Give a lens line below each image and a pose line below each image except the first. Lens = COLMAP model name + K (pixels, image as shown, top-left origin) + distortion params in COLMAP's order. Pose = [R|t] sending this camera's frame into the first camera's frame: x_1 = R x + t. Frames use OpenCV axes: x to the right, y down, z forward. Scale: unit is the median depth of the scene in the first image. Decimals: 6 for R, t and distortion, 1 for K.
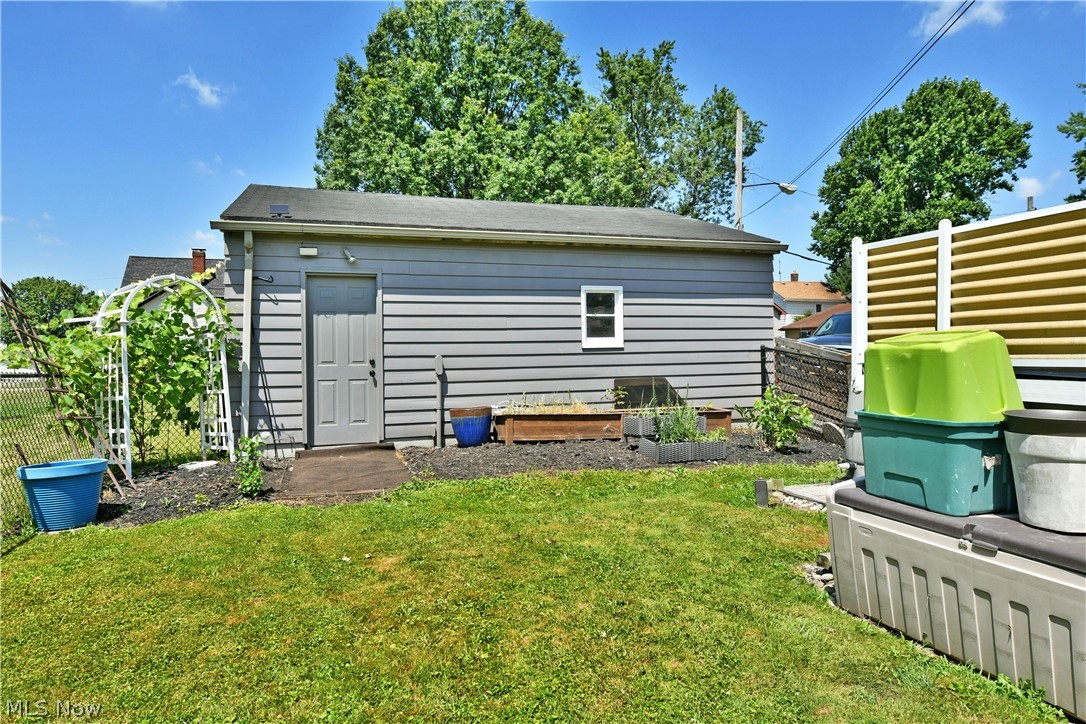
lens RADIAL K [[664.3, 0, 547.3], [0, 664.3, 361.2], [0, 0, 1]] dist [-0.007083, -0.005081]
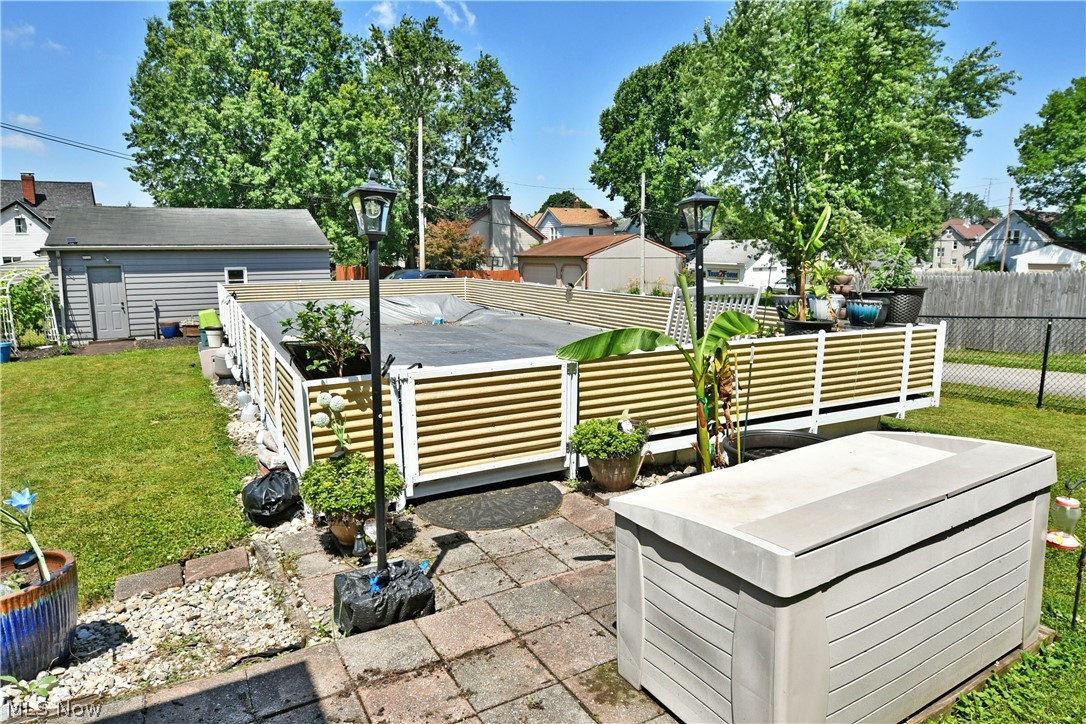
lens RADIAL K [[664.3, 0, 539.1], [0, 664.3, 361.6], [0, 0, 1]] dist [-0.007083, -0.005081]
pose [[0.987698, -0.016175, 0.155535, 0.813281], [-0.006861, 0.989196, 0.146440, -0.145791], [-0.156224, -0.145706, 0.976916, -1.520365]]
